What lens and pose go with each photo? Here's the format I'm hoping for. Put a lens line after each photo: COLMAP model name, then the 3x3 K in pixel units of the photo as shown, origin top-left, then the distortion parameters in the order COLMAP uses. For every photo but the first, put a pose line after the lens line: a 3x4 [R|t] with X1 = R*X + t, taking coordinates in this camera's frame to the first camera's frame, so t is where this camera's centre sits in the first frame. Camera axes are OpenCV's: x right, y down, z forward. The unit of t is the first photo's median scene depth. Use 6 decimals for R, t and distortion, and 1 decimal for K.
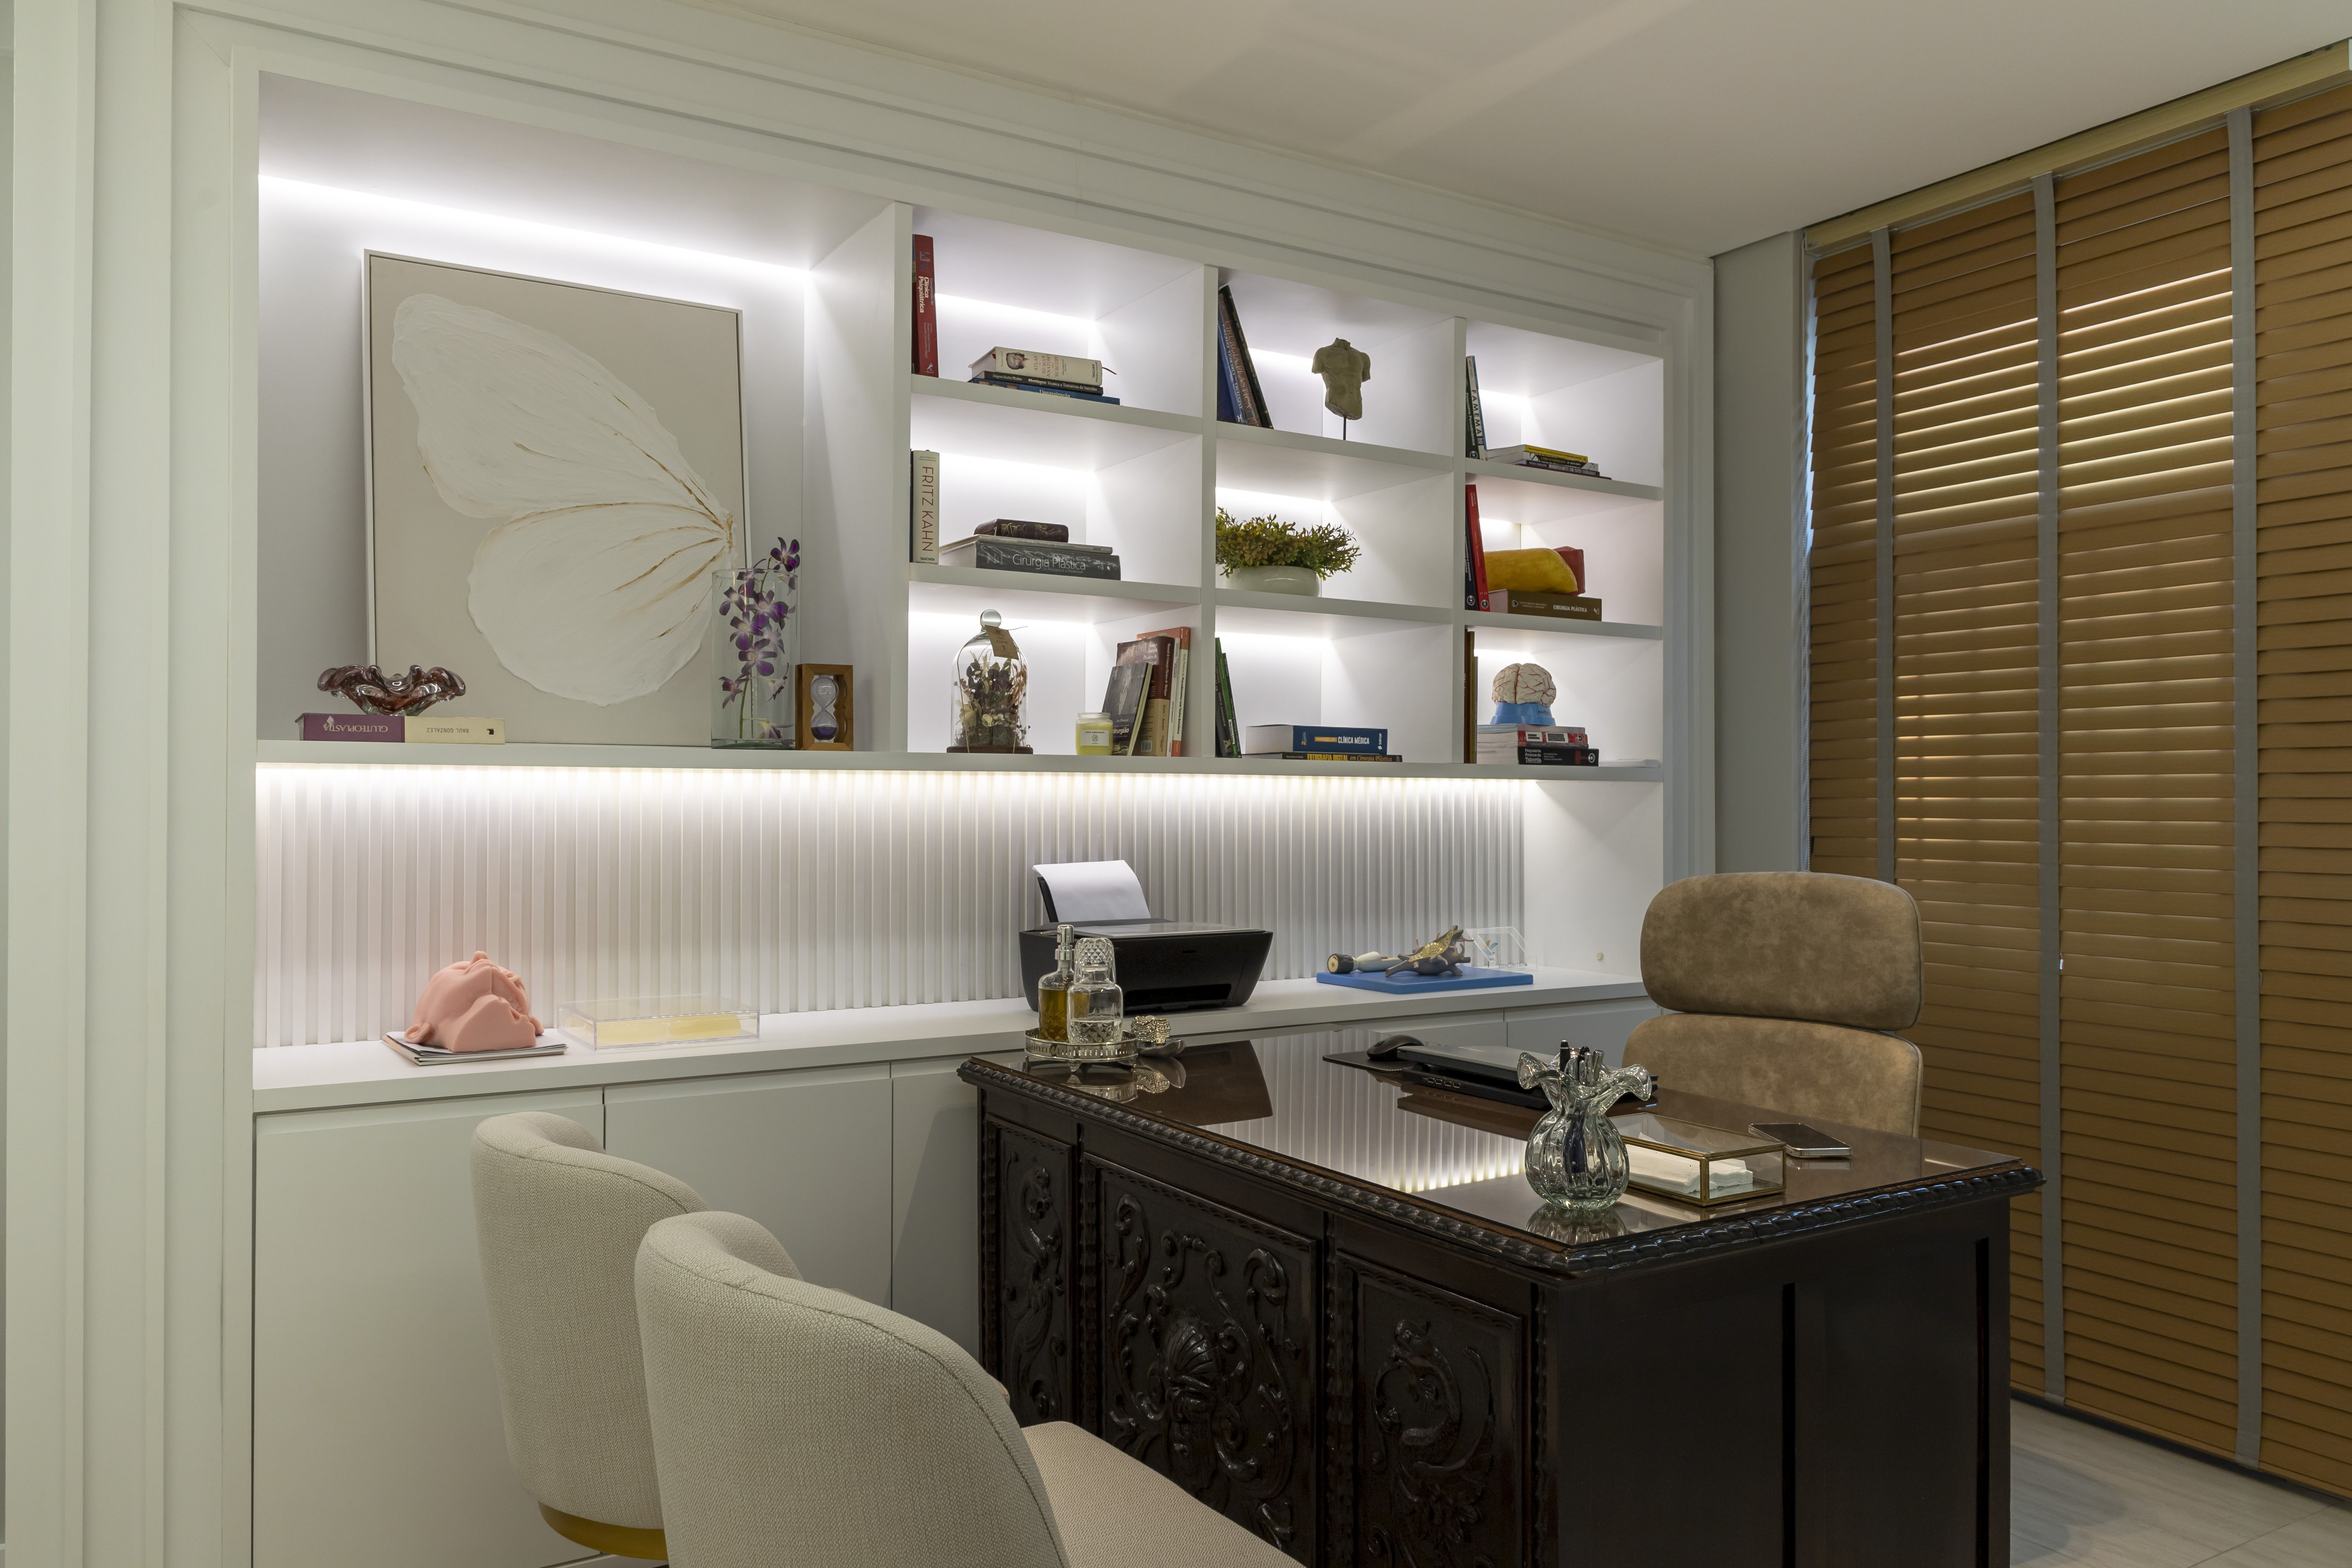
lens RADIAL K [[1628.4, 0, 1176.0], [0, 1628.4, 784.0], [0, 0, 1]] dist [0.002291, -0.000773]
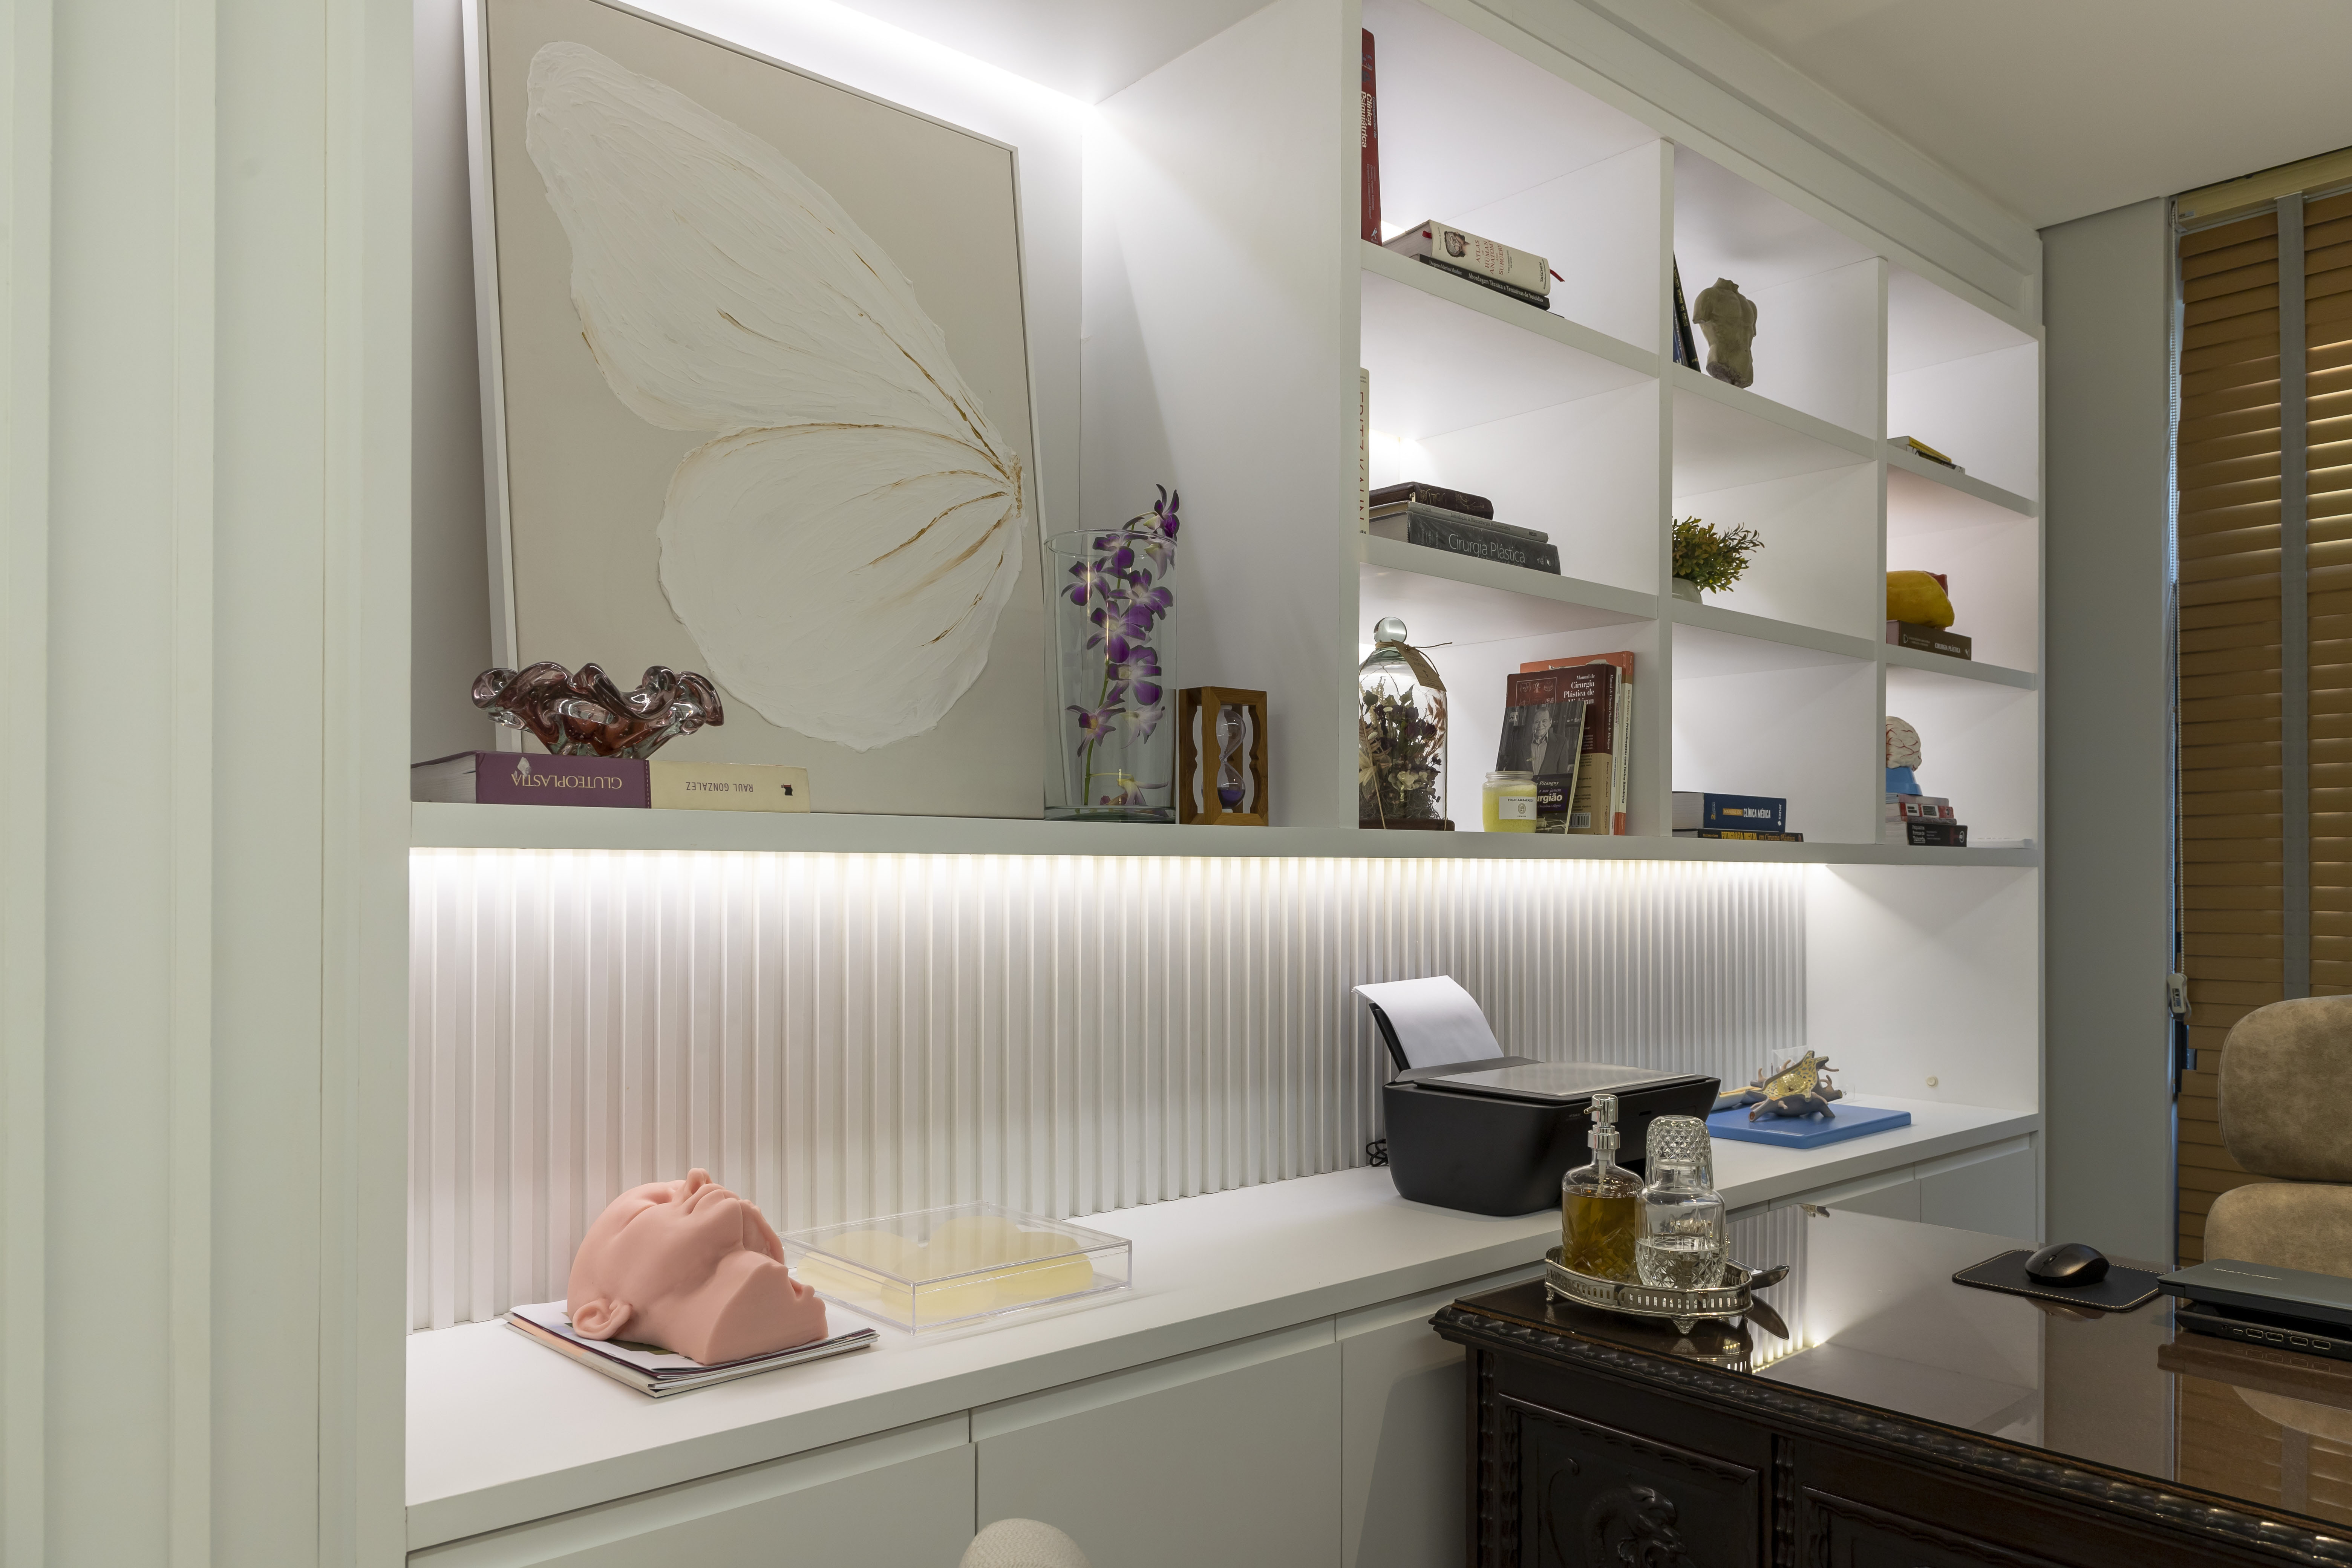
lens RADIAL K [[1602.4, 0, 1180.8], [0, 1602.4, 855.6], [0, 0, 1]] dist [0.002165, 0.003411]
pose [[0.985338, 0.001706, 0.170603, -0.312150], [-0.002026, 0.999996, 0.001702, -0.008958], [-0.170599, -0.002023, 0.985338, 0.357667]]
